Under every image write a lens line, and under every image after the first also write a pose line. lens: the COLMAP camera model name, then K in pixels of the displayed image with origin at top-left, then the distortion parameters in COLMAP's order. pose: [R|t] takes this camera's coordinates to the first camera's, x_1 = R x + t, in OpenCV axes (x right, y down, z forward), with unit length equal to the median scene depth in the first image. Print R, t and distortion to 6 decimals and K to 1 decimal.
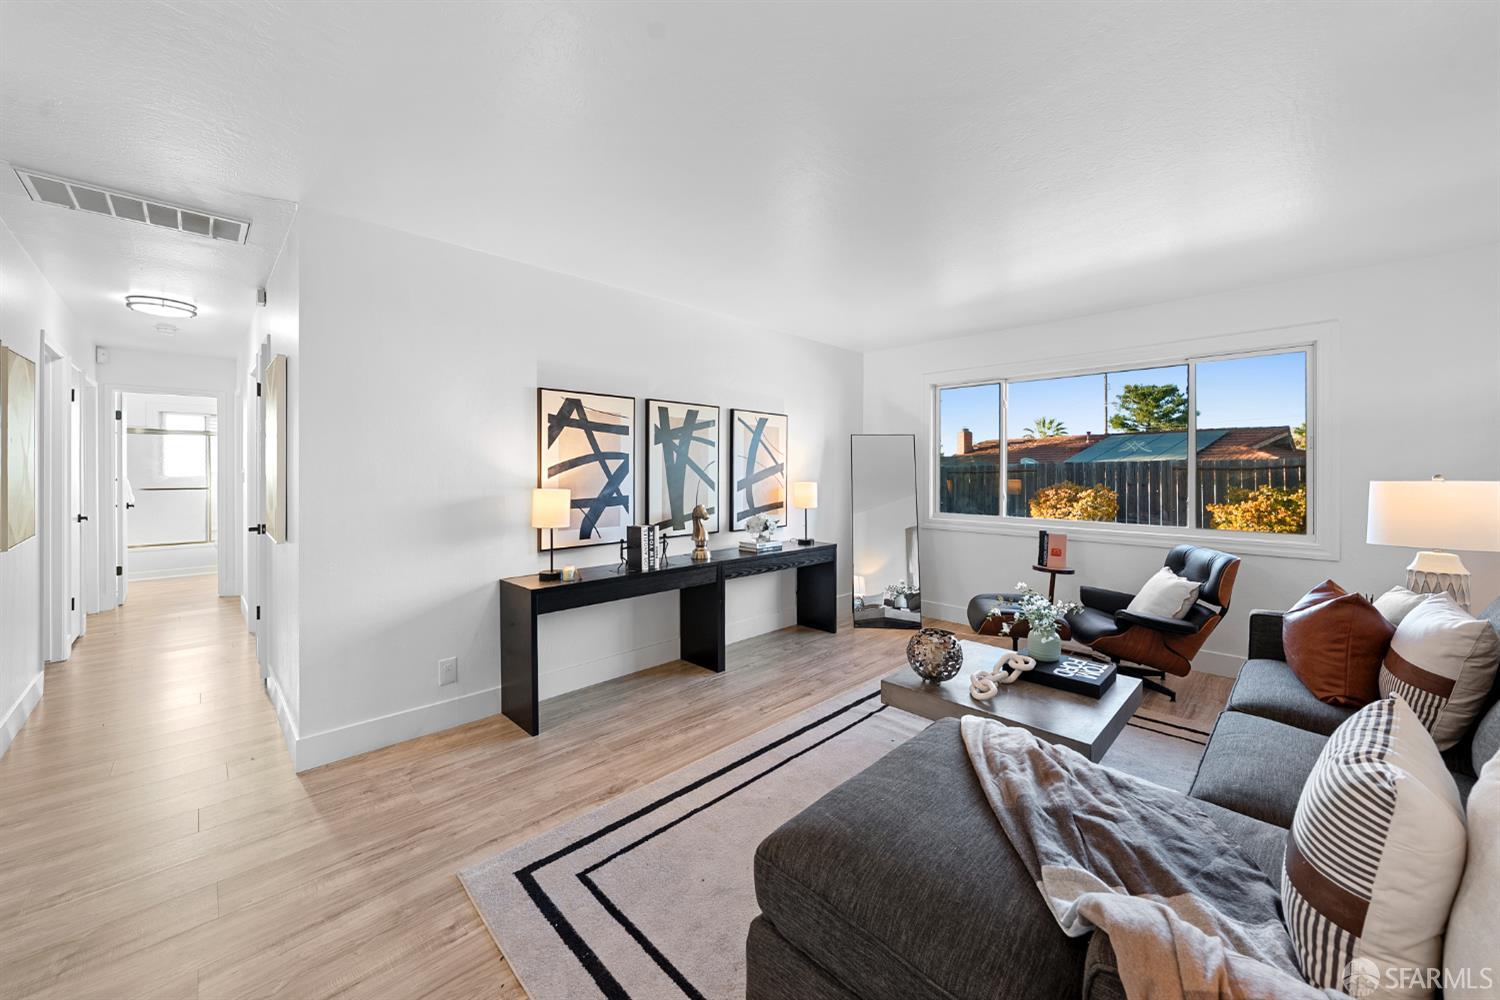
lens RADIAL K [[554.8, 0, 750.0], [0, 554.8, 500.0], [0, 0, 1]] dist [-0.000409, -0.000053]
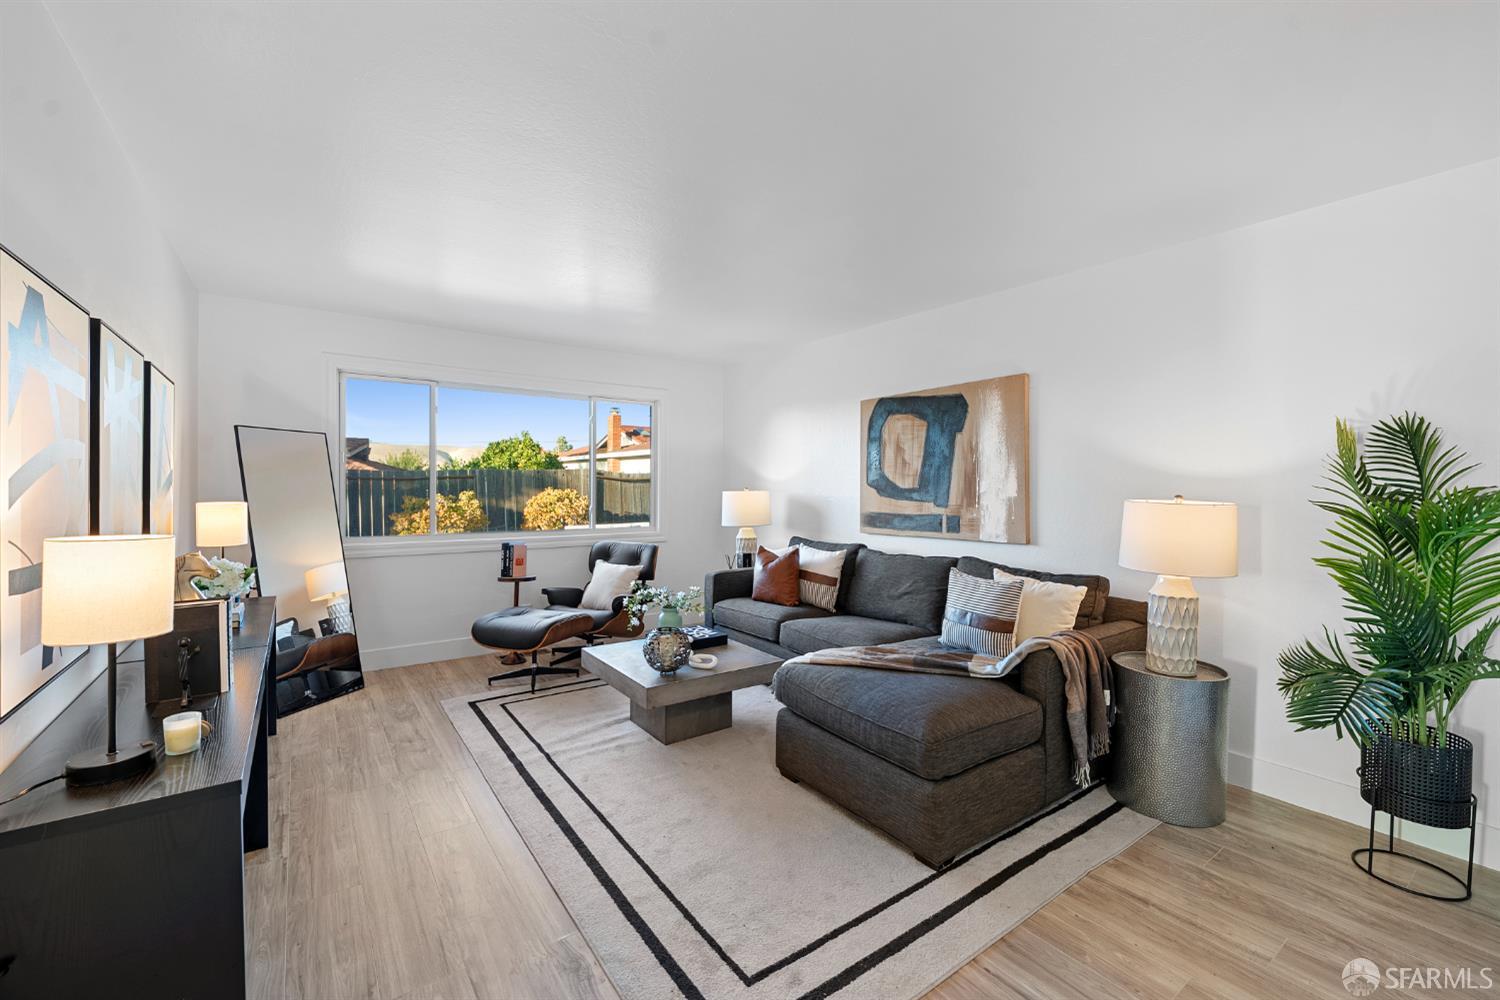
lens RADIAL K [[618.5, 0, 750.0], [0, 618.5, 500.0], [0, 0, 1]] dist [0.001062, -0.000093]
pose [[0.168858, -0.029330, 0.985204, -0.530637], [0.048922, 0.998575, 0.021343, -0.026705], [-0.984426, 0.044594, 0.170052, 0.360680]]
